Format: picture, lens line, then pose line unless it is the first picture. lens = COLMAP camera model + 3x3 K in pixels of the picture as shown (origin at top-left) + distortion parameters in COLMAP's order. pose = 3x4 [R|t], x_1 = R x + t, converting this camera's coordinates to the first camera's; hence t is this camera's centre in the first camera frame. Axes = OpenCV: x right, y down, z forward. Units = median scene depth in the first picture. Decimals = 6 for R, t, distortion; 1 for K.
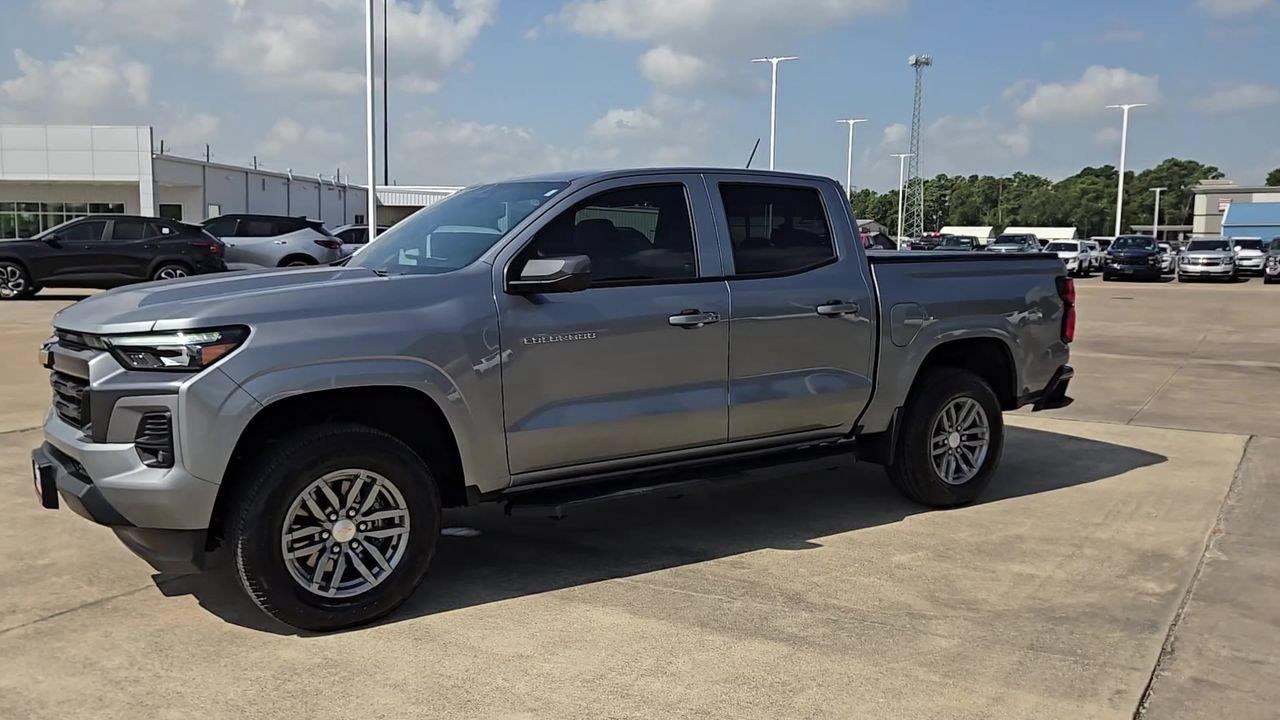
lens RADIAL K [[1075.6, 0, 640.0], [0, 1075.6, 360.0], [0, 0, 1]] dist [0.005210, 0.006945]
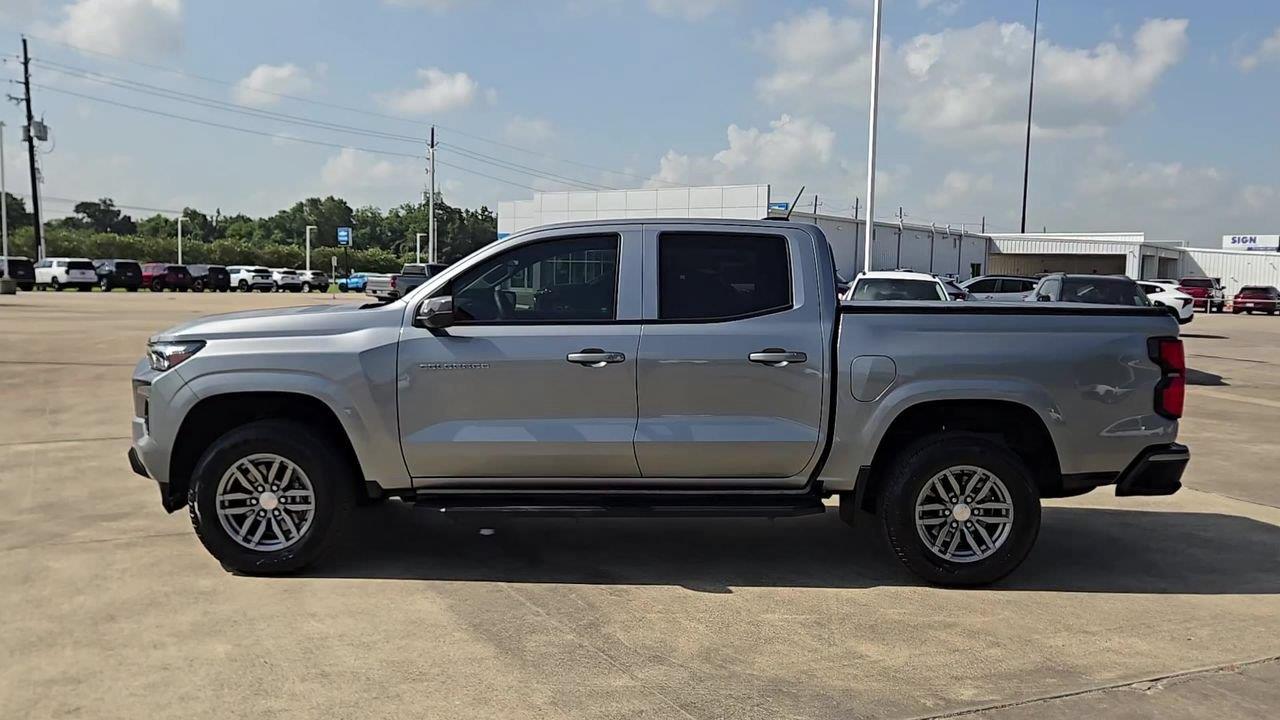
lens RADIAL K [[1075.6, 0, 640.0], [0, 1075.6, 360.0], [0, 0, 1]] dist [0.005210, 0.006945]
pose [[0.830886, 0.050927, -0.554107, 0.667719], [-0.075417, 0.996921, -0.021462, -0.015108], [0.551308, 0.059622, 0.832168, 0.118291]]
